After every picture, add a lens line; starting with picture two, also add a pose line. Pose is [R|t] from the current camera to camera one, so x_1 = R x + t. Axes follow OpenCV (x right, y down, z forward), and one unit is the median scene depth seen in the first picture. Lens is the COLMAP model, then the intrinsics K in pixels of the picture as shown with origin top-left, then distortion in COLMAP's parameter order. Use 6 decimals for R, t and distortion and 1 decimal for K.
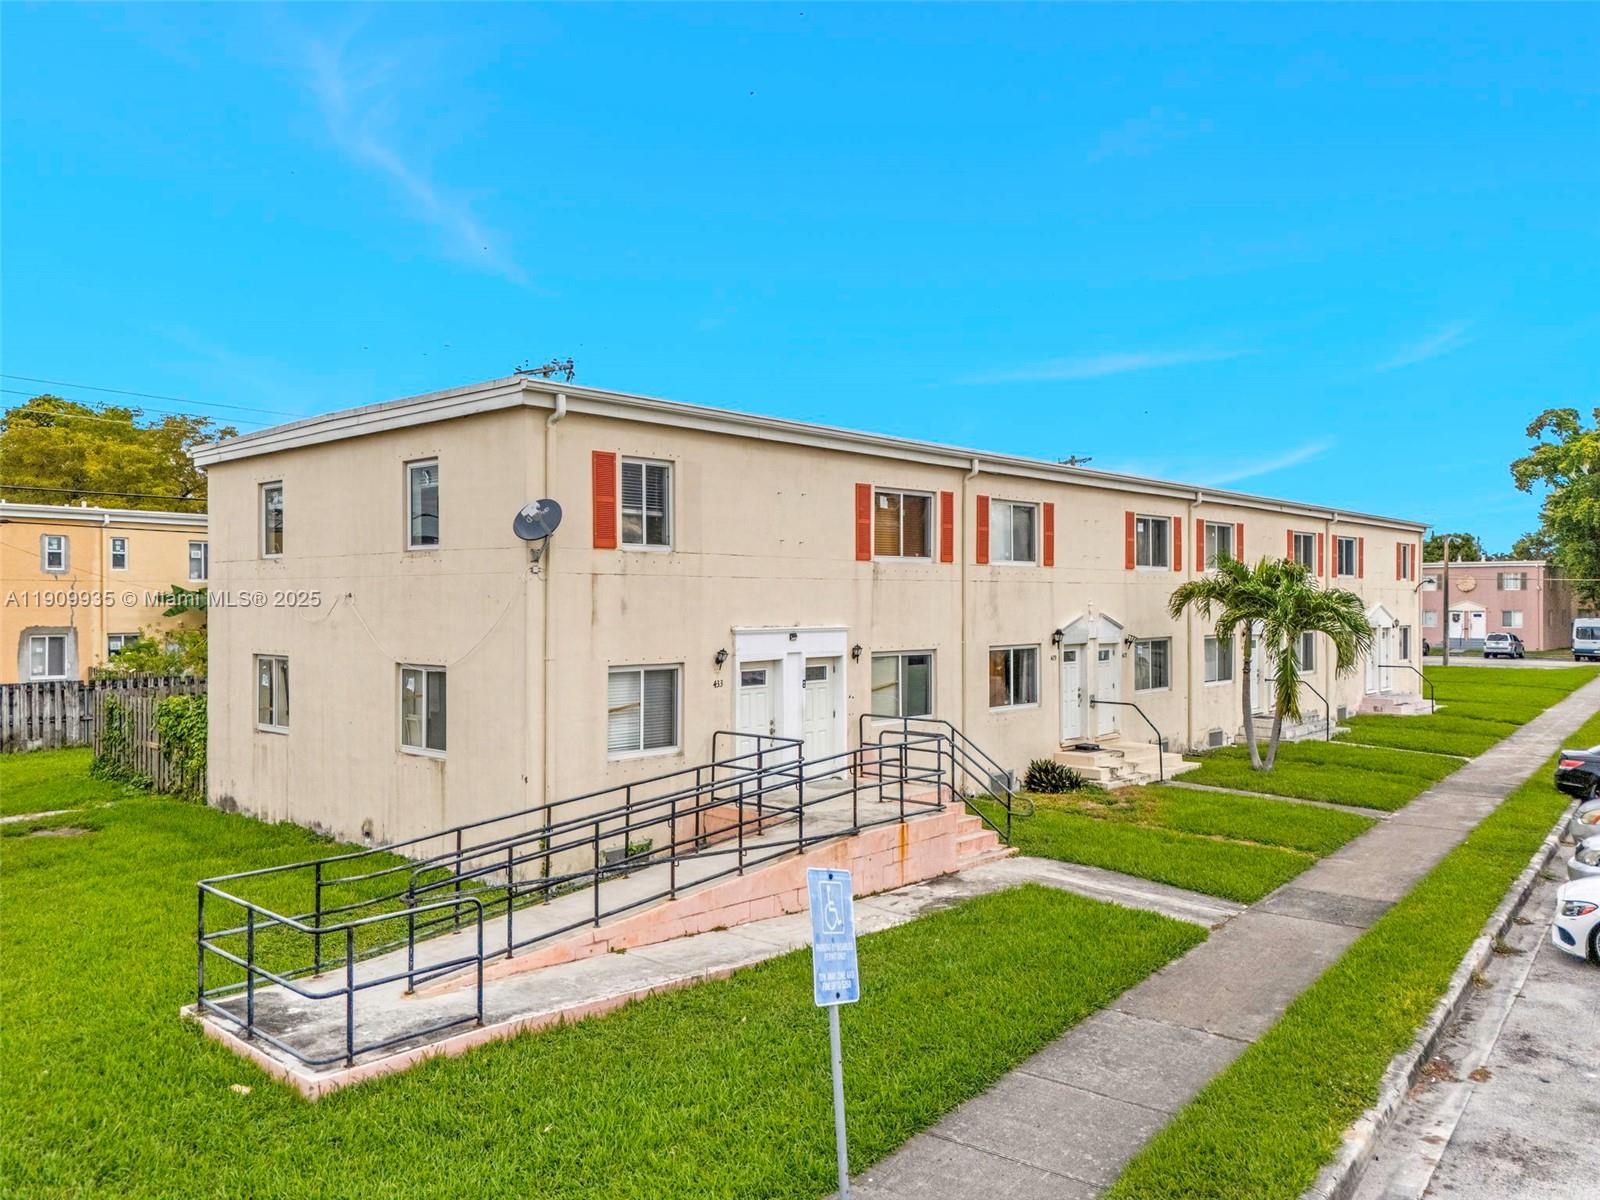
lens RADIAL K [[1200.9, 0, 799.0], [0, 1200.9, 600.2], [0, 0, 1]] dist [0.007910, 0.002274]
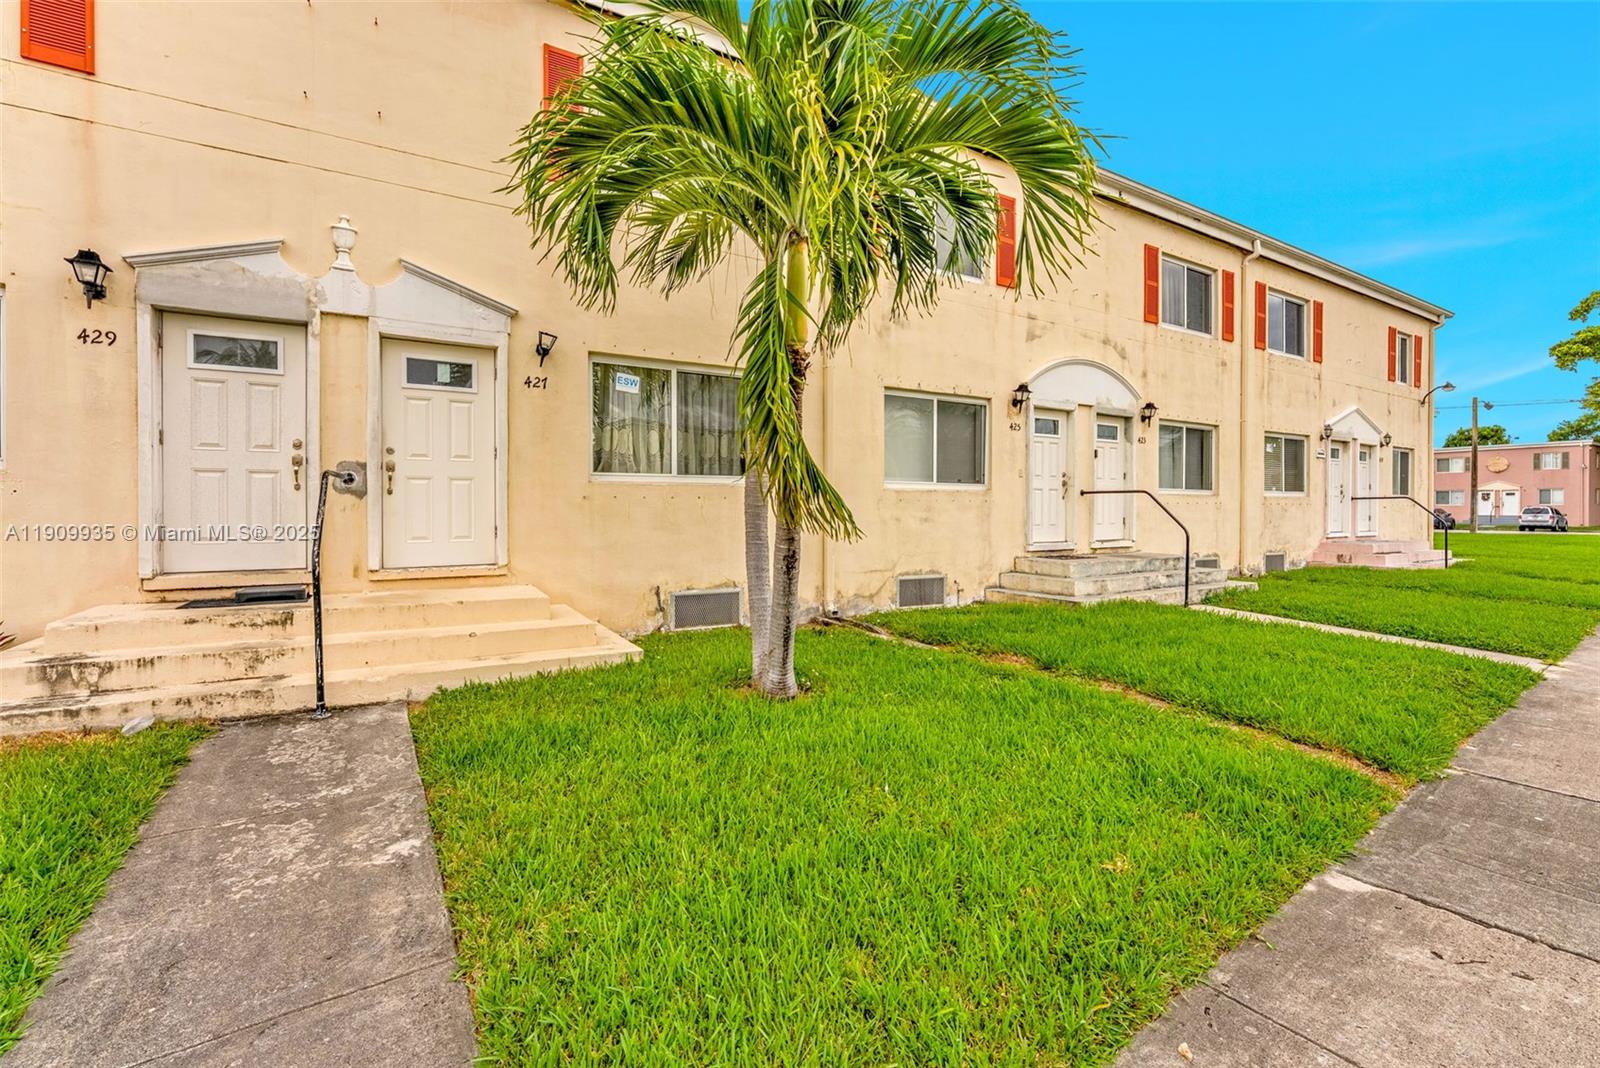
lens RADIAL K [[686.6, 0, 817.9], [0, 686.6, 510.2], [0, 0, 1]] dist [0.000993, -0.000125]
pose [[0.963863, 0.004315, -0.266363, 0.151883], [-0.004101, 0.999991, 0.001359, 0.032174], [0.266366, -0.000217, 0.963872, 0.281570]]
